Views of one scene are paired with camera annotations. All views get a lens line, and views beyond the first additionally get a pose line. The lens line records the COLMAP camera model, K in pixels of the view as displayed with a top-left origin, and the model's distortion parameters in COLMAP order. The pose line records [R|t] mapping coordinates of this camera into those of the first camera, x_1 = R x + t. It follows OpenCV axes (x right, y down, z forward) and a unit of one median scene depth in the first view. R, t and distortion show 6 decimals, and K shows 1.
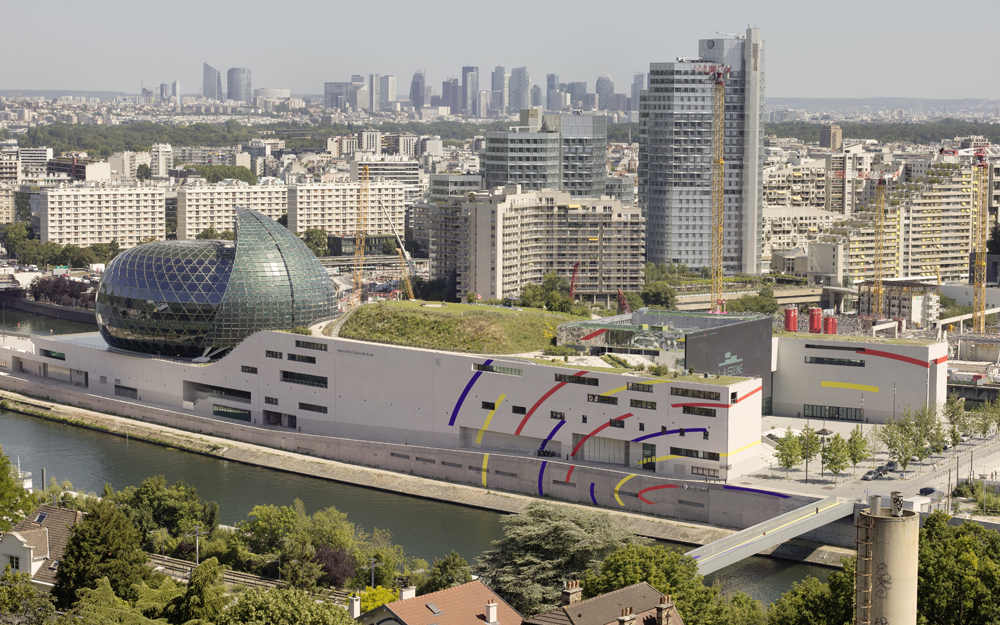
lens RADIAL K [[2288.5, 0, 500.0], [0, 2288.5, 312.5], [0, 0, 1]] dist [-0.001002, -0.117318]
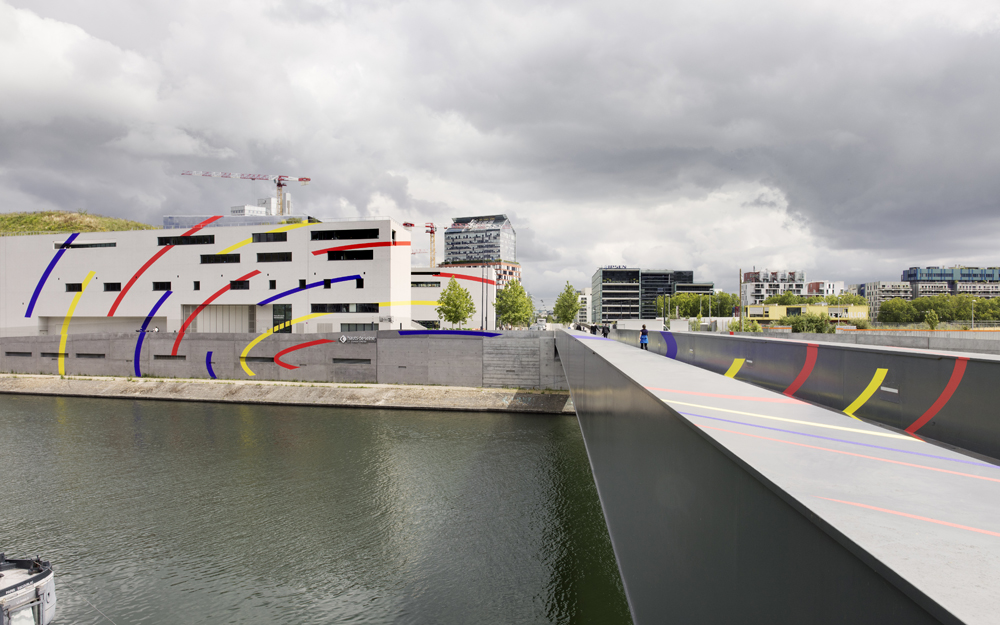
lens RADIAL K [[703.0, 0, 521.2], [0, 703.0, 331.1], [0, 0, 1]] dist [0.001162, 0.002971]
pose [[0.890096, -0.008548, 0.455693, 0.025457], [0.045981, 0.996407, -0.071123, 0.088738], [-0.453448, 0.084260, 0.887291, 0.728825]]
